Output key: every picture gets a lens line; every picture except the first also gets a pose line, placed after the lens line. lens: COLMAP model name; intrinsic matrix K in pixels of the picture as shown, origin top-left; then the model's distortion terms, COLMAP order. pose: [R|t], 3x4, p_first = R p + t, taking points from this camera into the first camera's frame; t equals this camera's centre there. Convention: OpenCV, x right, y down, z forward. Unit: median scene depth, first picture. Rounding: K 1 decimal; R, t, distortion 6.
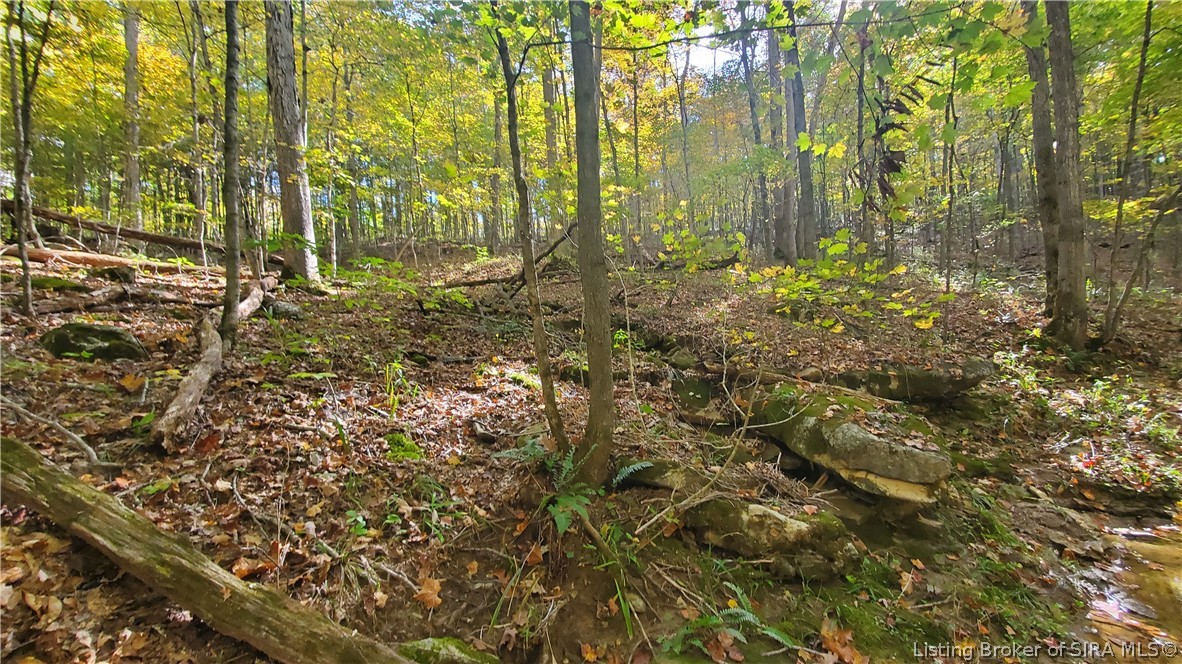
lens RADIAL K [[455.0, 0, 591.1], [0, 455.0, 327.8], [0, 0, 1]] dist [-0.000428, 0.000007]
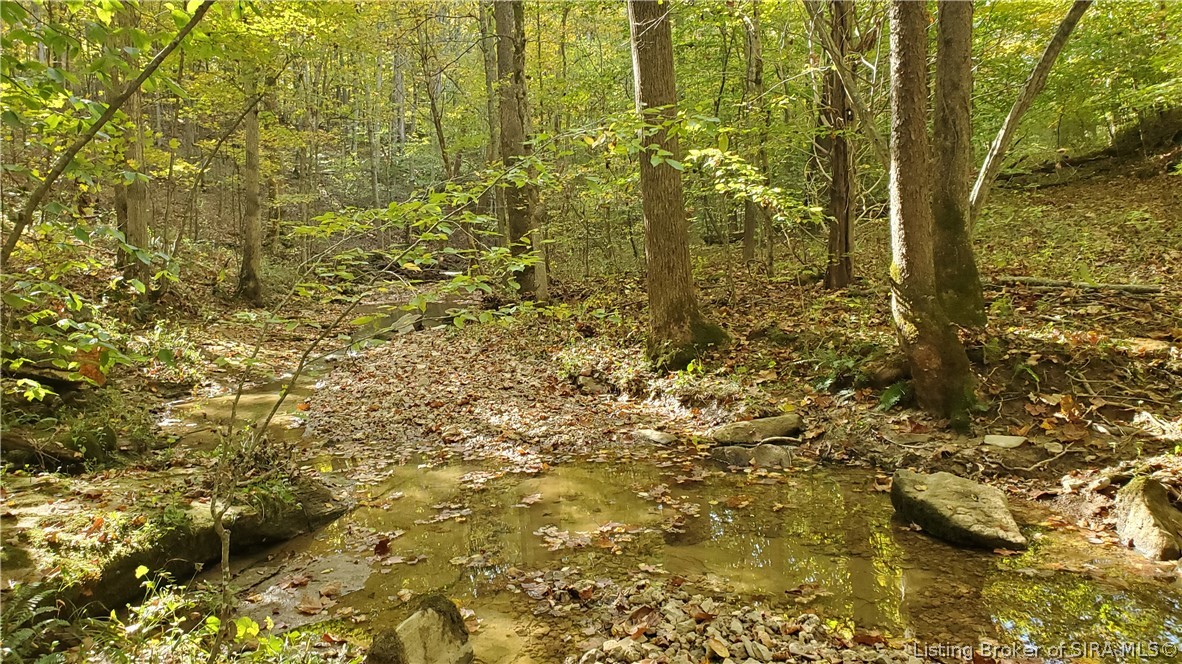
lens RADIAL K [[908.7, 0, 590.9], [0, 908.7, 330.4], [0, 0, 1]] dist [-0.003261, -0.000499]
pose [[0.282093, -0.043072, 0.958420, -0.732782], [-0.008165, 0.998848, 0.047292, 0.008063], [-0.959352, -0.021166, 0.281416, -0.657822]]
